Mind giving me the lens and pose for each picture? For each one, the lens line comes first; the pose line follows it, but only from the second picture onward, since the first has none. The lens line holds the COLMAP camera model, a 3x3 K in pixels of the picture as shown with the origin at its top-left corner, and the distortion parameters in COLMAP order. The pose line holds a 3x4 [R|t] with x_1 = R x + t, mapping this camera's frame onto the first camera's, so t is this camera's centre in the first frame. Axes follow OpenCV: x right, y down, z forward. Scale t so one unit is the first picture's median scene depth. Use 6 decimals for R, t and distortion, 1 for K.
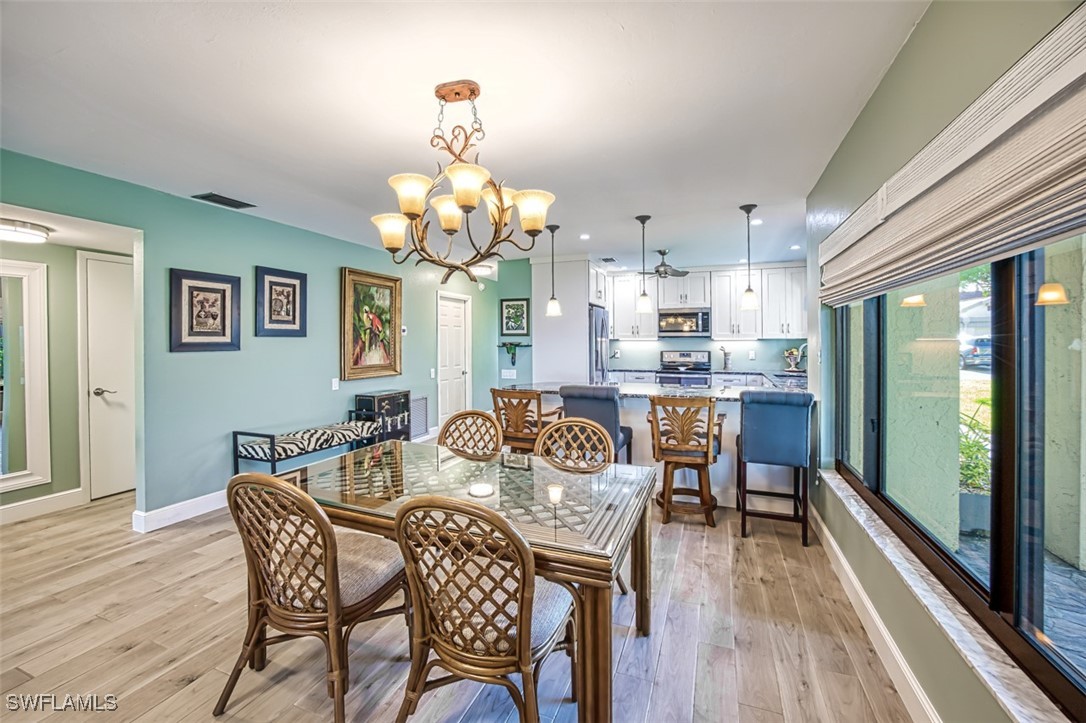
lens RADIAL K [[445.8, 0, 552.6], [0, 445.8, 348.7], [0, 0, 1]] dist [-0.035161, 0.007731]
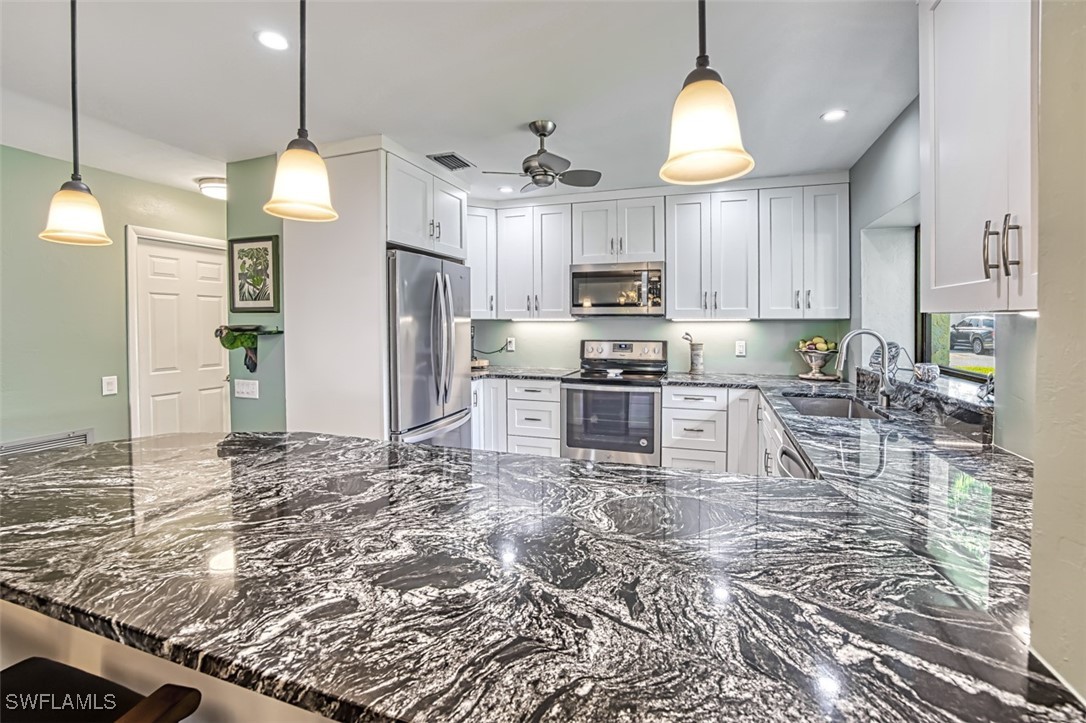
lens RADIAL K [[445.8, 0, 553.9], [0, 445.8, 330.8], [0, 0, 1]] dist [-0.035161, 0.007731]
pose [[0.999890, -0.000446, 0.014798, 0.266756], [0.000448, 1.000000, -0.000146, -0.009294], [-0.014798, 0.000153, 0.999890, 0.571831]]
